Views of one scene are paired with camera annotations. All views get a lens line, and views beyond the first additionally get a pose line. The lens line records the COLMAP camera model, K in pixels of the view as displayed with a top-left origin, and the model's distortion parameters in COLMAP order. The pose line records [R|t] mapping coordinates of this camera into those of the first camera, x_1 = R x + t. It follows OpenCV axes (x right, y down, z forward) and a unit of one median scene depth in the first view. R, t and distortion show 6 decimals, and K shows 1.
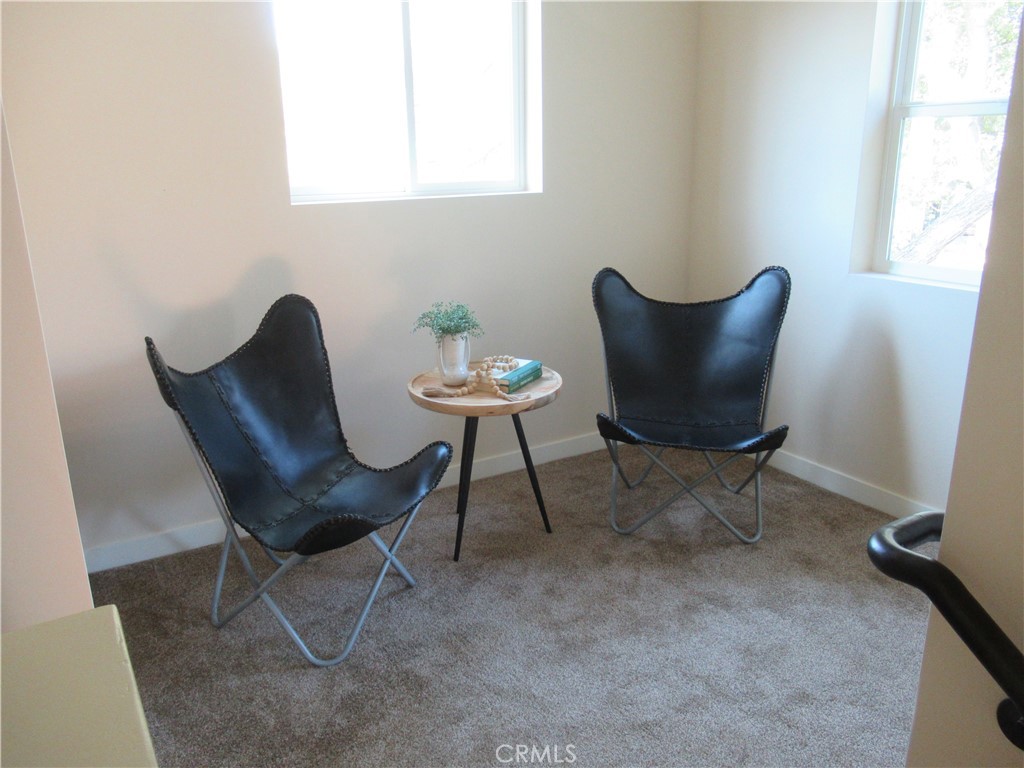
lens RADIAL K [[801.1, 0, 512.0], [0, 801.1, 384.0], [0, 0, 1]] dist [-0.005735, -0.001492]
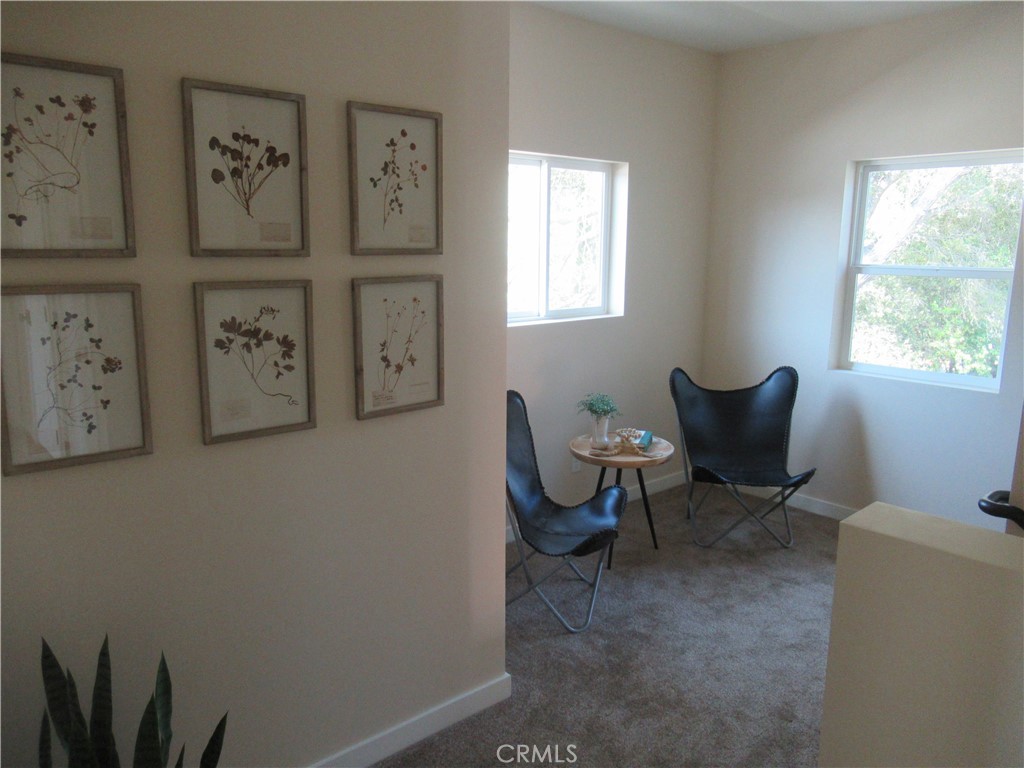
lens RADIAL K [[756.5, 0, 510.8], [0, 756.5, 394.5], [0, 0, 1]] dist [-0.011536, 0.001394]
pose [[0.983301, -0.015038, 0.181366, -0.490021], [0.030555, 0.996075, -0.083069, 0.011927], [-0.179405, 0.087223, 0.979901, -0.346044]]
